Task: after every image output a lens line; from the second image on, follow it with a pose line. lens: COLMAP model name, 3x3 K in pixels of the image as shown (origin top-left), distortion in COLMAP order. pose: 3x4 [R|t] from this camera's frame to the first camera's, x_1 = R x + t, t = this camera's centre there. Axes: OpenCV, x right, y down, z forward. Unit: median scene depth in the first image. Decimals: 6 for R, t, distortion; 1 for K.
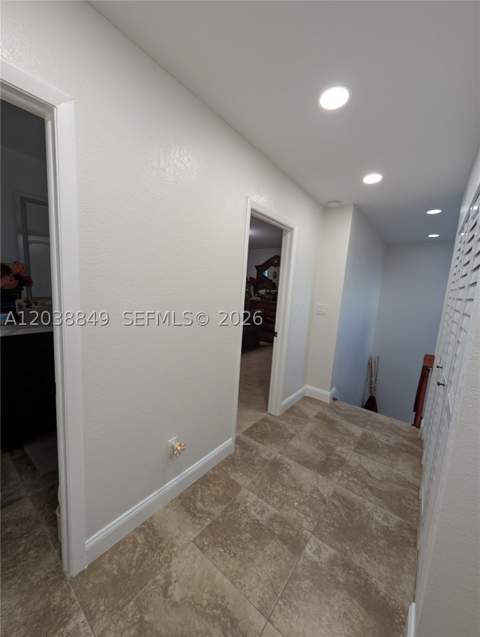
lens RADIAL K [[246.0, 0, 239.1], [0, 246.0, 318.0], [0, 0, 1]] dist [0.001150, 0.000025]
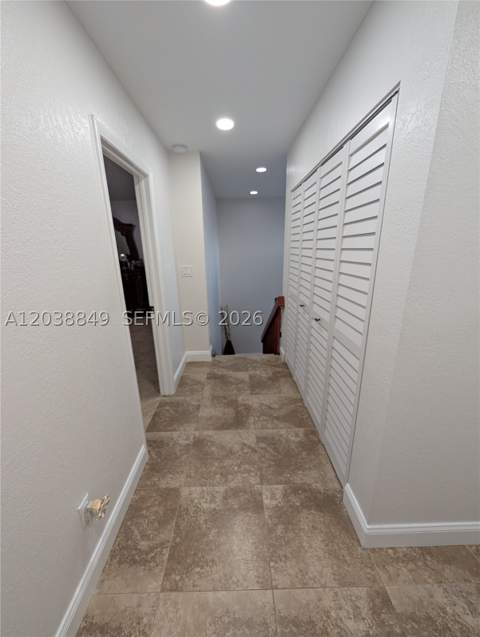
lens RADIAL K [[246.0, 0, 239.1], [0, 246.0, 318.0], [0, 0, 1]] dist [0.001150, 0.000025]
pose [[0.775111, -0.249887, 0.580309, -0.148868], [0.153228, 0.965392, 0.211044, -0.045104], [-0.612963, -0.074663, 0.786576, 0.181912]]
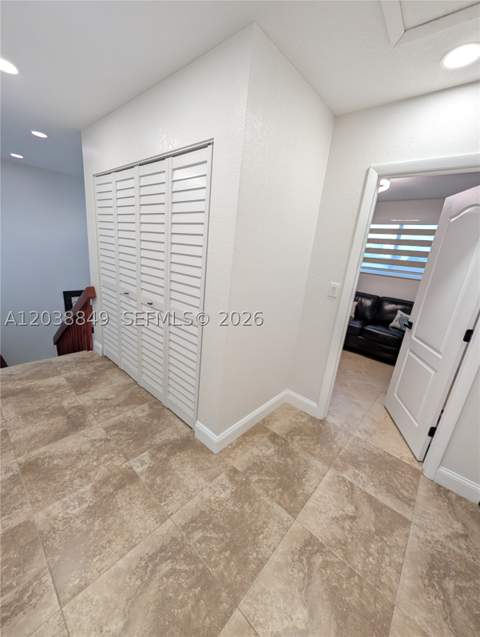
lens RADIAL K [[243.7, 0, 238.5], [0, 243.7, 318.5], [0, 0, 1]] dist [-0.002283, -0.000076]
pose [[0.070999, -0.326363, 0.942574, -0.345009], [0.040699, 0.945120, 0.324179, -0.059140], [-0.996646, 0.015345, 0.080385, 0.265054]]
